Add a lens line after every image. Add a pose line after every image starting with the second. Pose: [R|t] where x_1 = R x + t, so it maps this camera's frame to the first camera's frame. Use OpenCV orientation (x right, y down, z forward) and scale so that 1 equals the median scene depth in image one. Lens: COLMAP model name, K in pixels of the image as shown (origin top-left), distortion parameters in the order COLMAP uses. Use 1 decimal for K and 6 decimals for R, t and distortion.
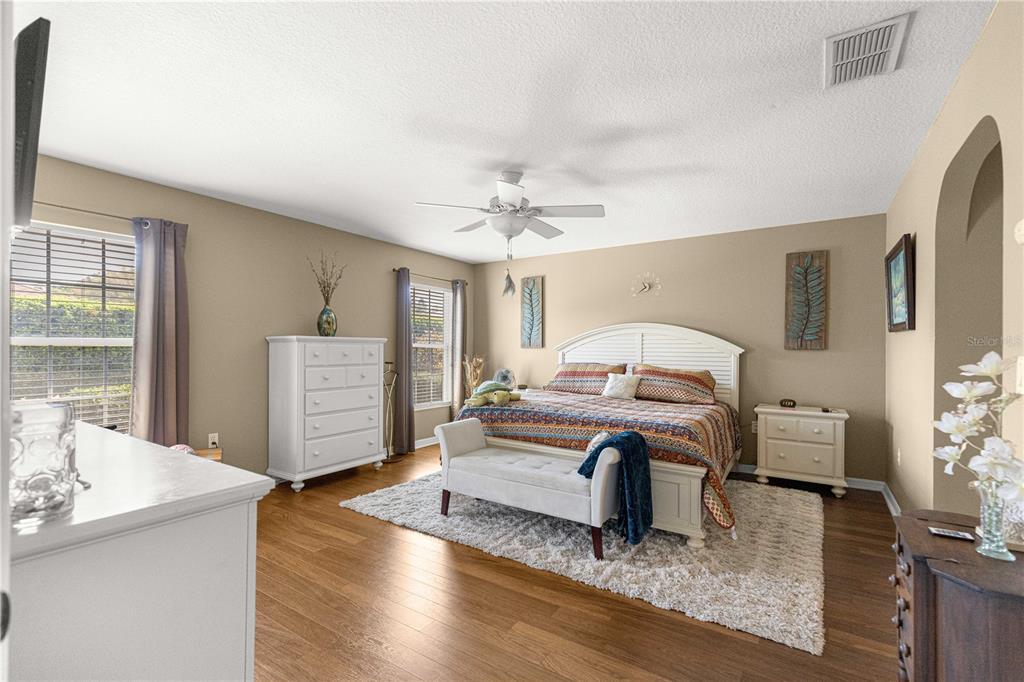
lens RADIAL K [[460.4, 0, 514.7], [0, 460.4, 346.9], [0, 0, 1]] dist [0.002831, -0.000137]
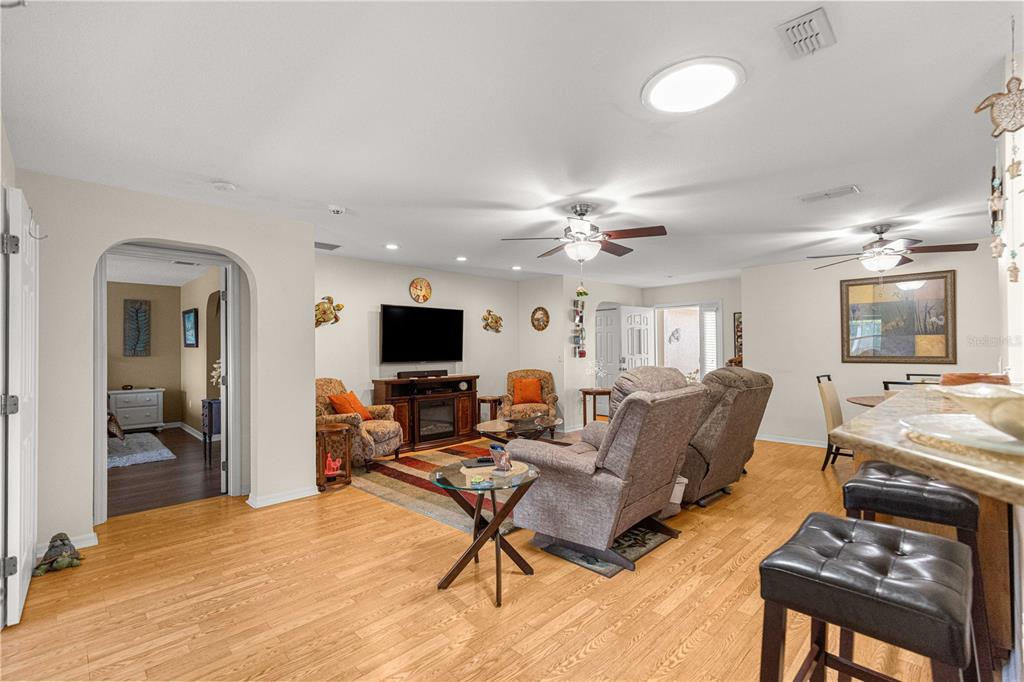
lens RADIAL K [[460.4, 0, 513.4], [0, 460.4, 349.3], [0, 0, 1]] dist [0.002831, -0.000137]
pose [[0.203493, -0.003700, 0.979070, -0.854146], [0.002942, 0.999991, 0.003168, -0.022920], [-0.979072, 0.002236, 0.203502, -0.813135]]
